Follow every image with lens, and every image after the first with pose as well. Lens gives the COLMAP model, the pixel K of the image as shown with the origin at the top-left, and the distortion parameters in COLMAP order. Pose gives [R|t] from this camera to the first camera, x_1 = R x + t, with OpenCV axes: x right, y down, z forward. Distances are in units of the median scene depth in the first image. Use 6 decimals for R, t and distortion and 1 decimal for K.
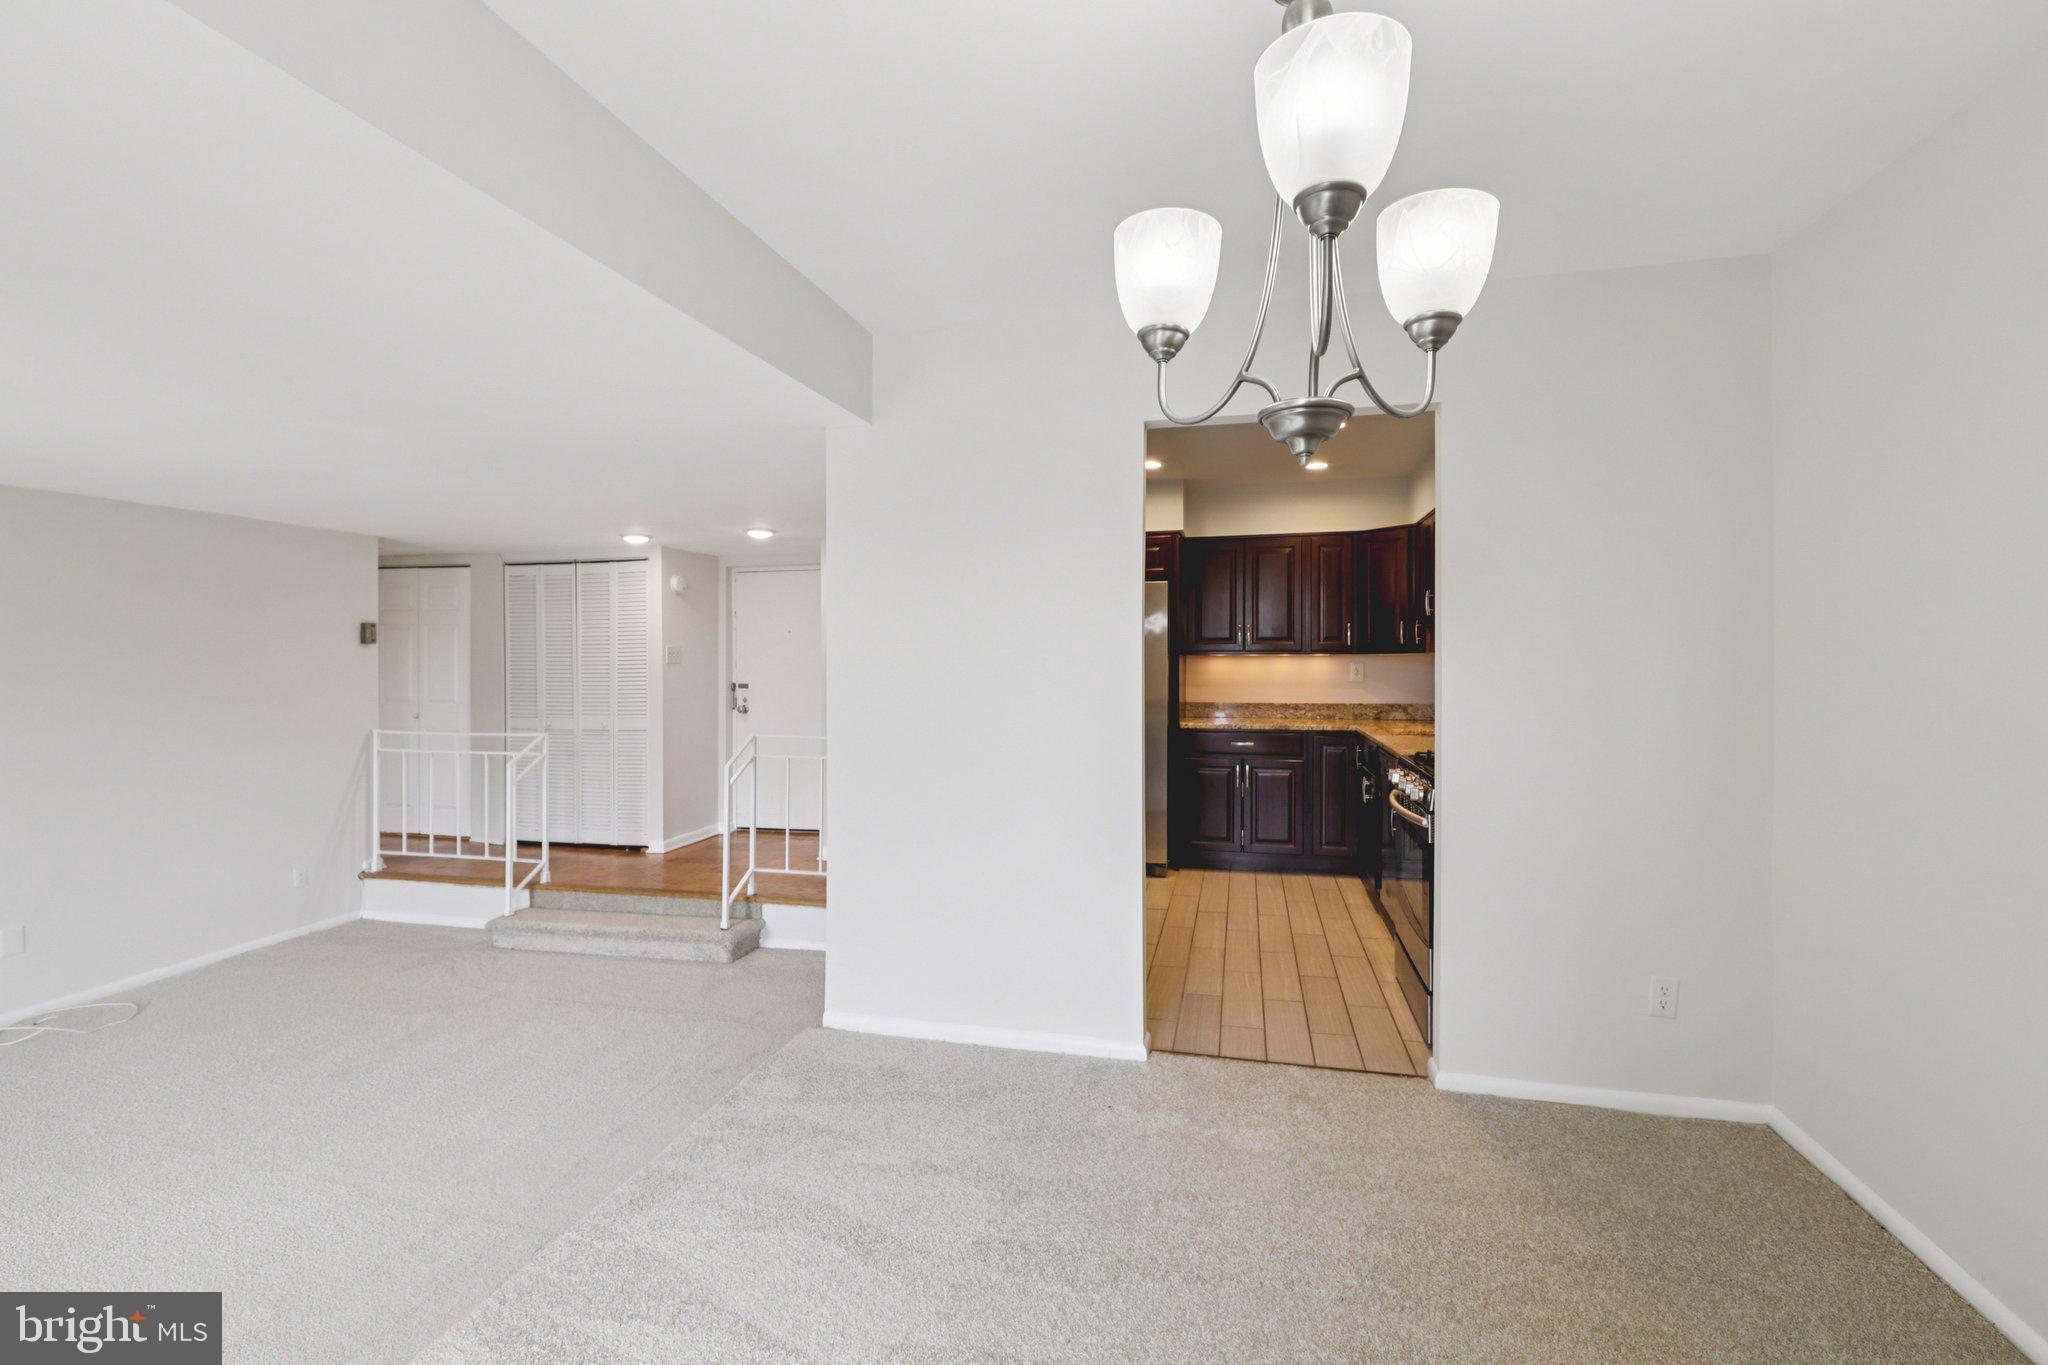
lens RADIAL K [[959.6, 0, 1036.3], [0, 959.6, 656.9], [0, 0, 1]] dist [0.011545, -0.002484]
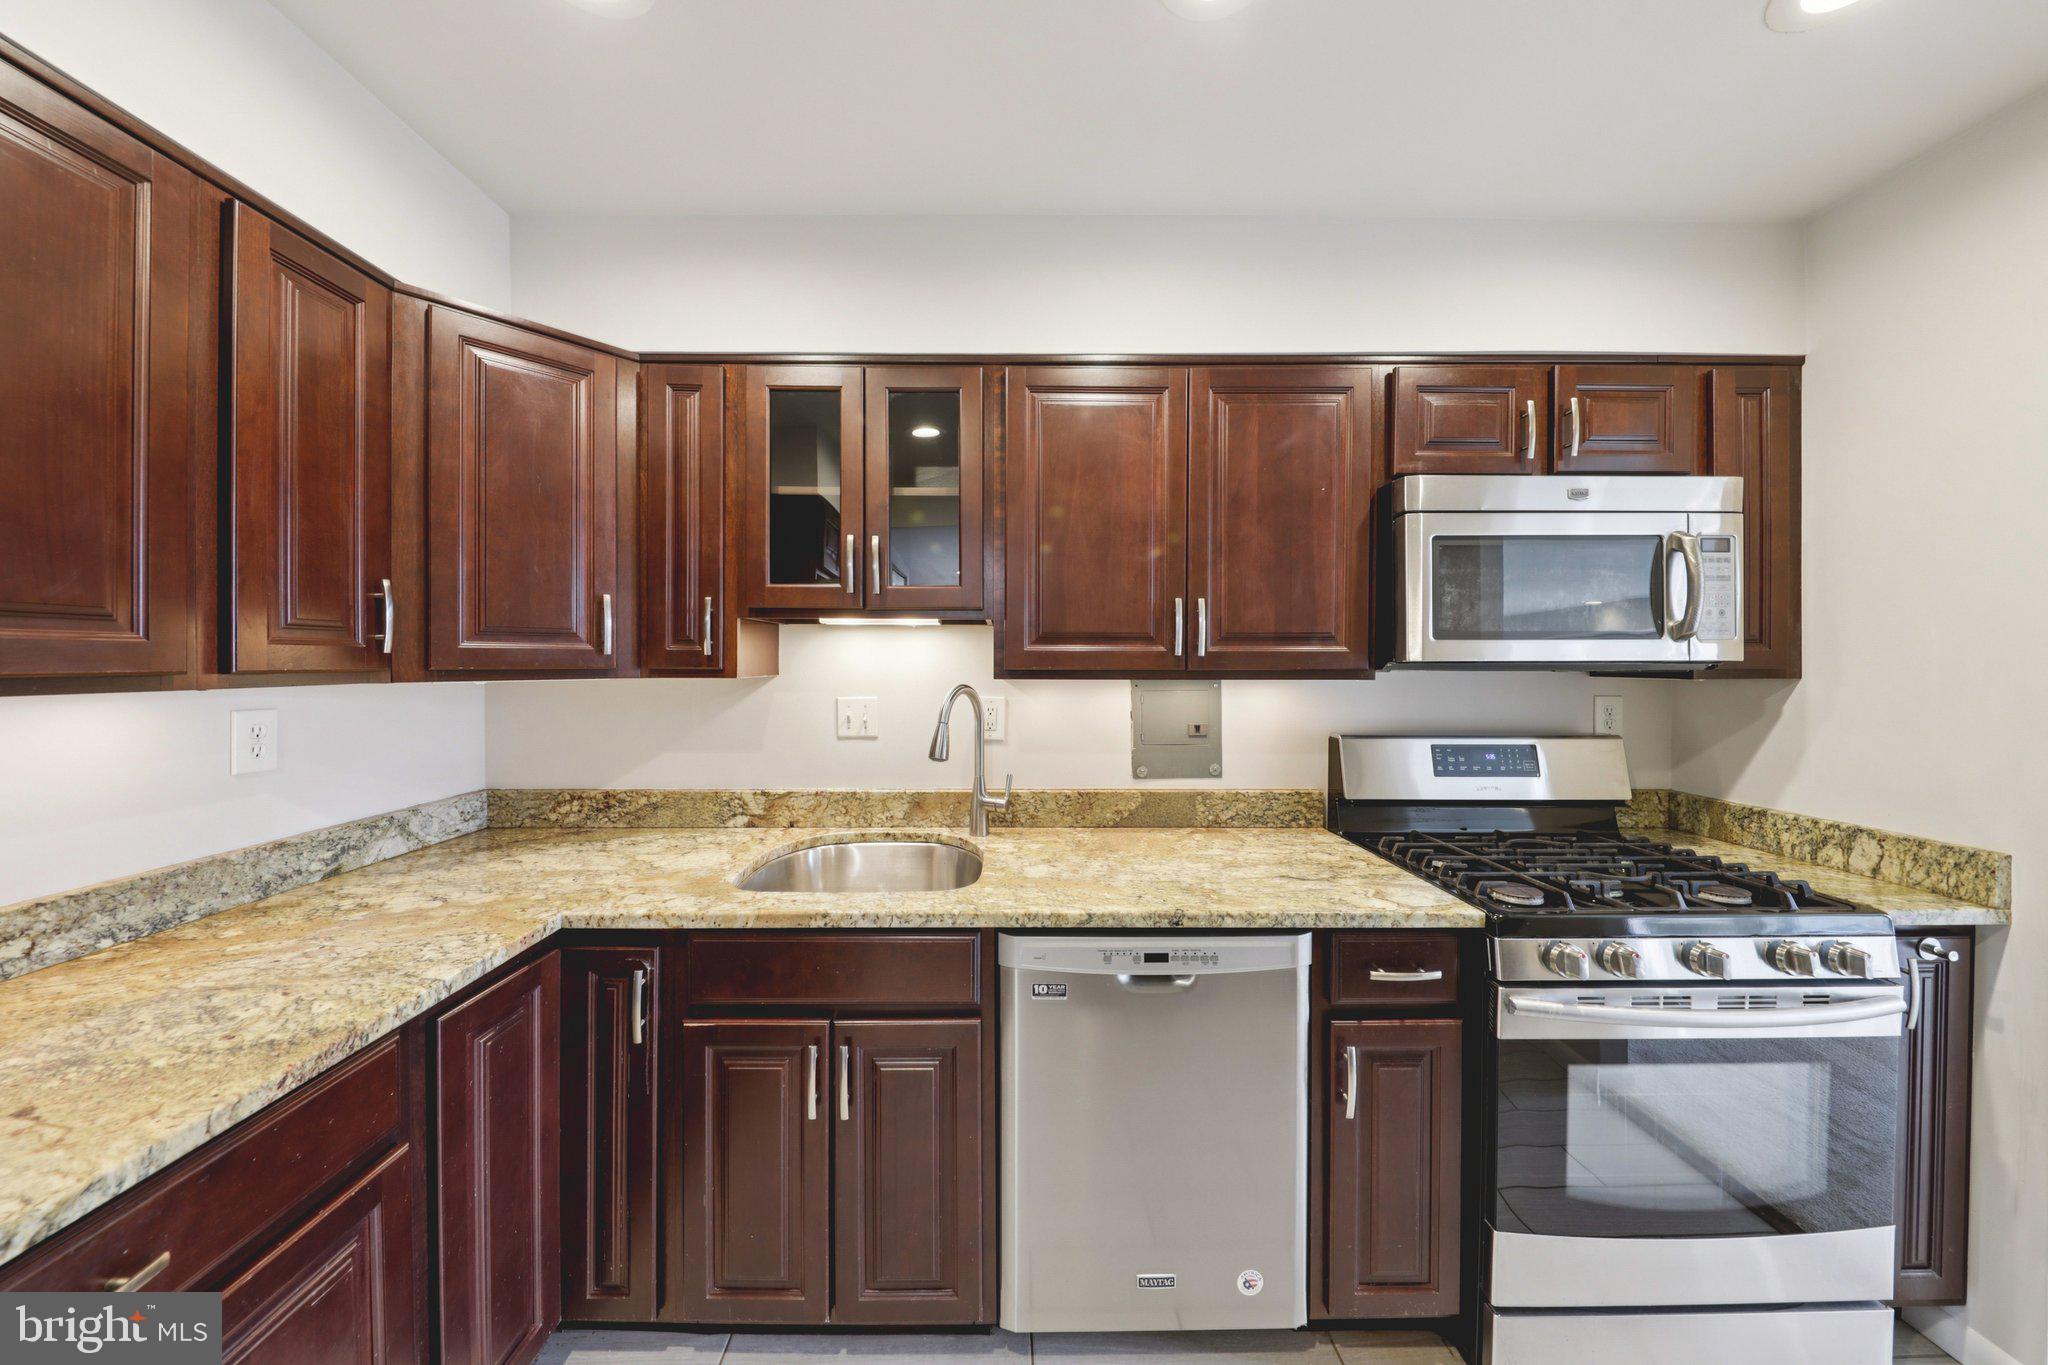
lens RADIAL K [[661.3, 0, 1004.5], [0, 661.3, 665.1], [0, 0, 1]] dist [-0.004393, -0.000918]
pose [[-0.216401, -0.002959, 0.976300, 0.096019], [0.004840, 0.999980, 0.004104, -0.009454], [-0.976292, 0.005614, -0.216383, 0.963073]]
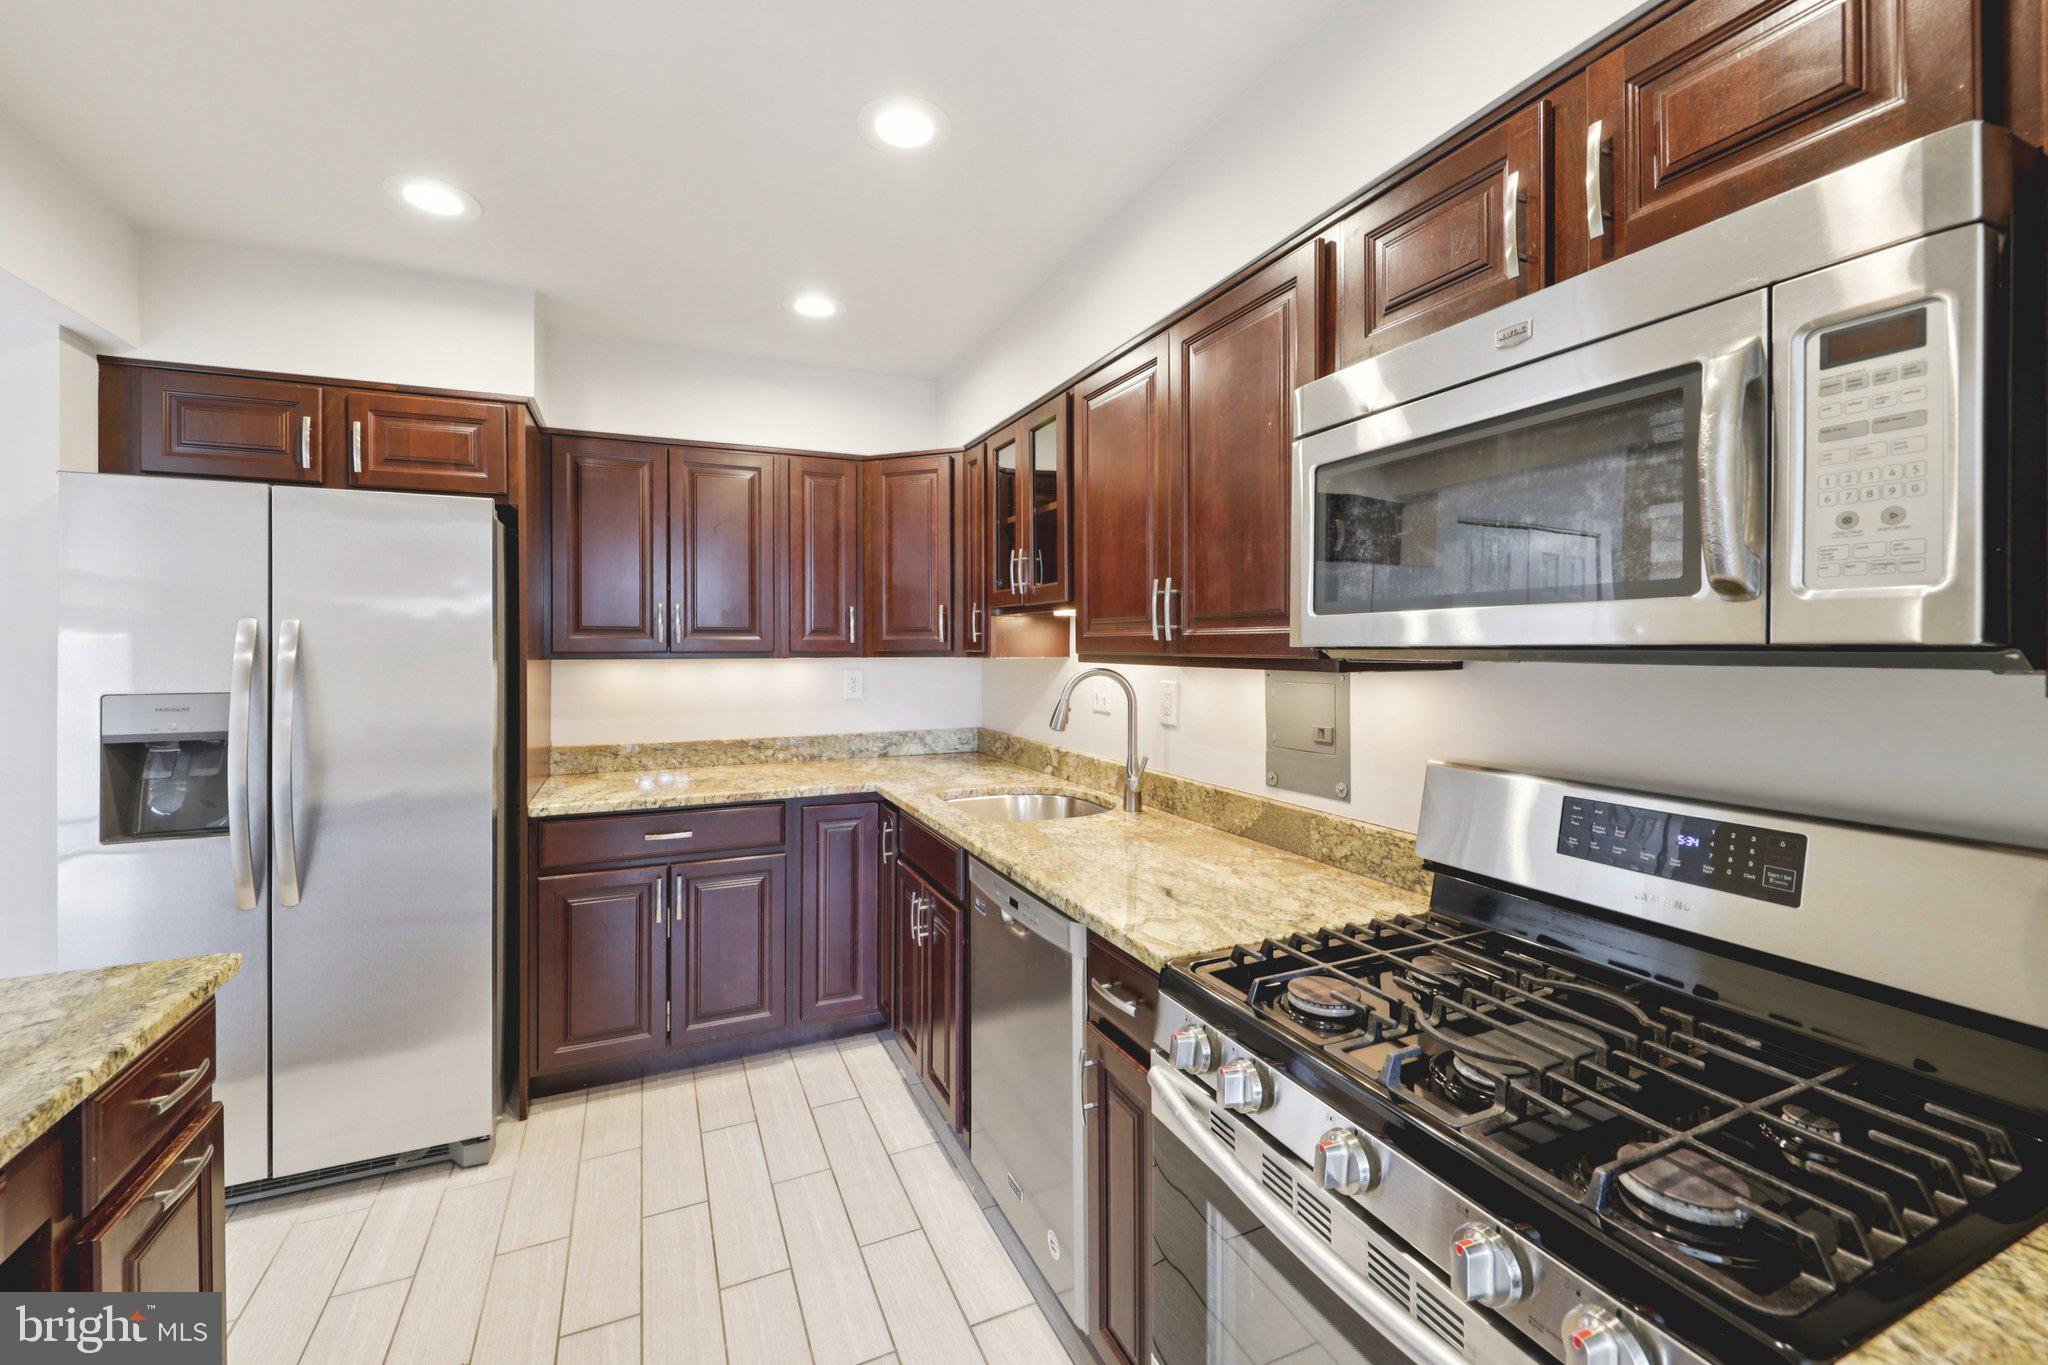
lens RADIAL K [[815.4, 0, 1007.0], [0, 815.4, 647.5], [0, 0, 1]] dist [0.002642, -0.002076]
pose [[0.807248, 0.002095, 0.590209, 0.113009], [0.000248, 0.999992, -0.003888, -0.007780], [-0.590213, 0.003285, 0.807241, 0.592583]]
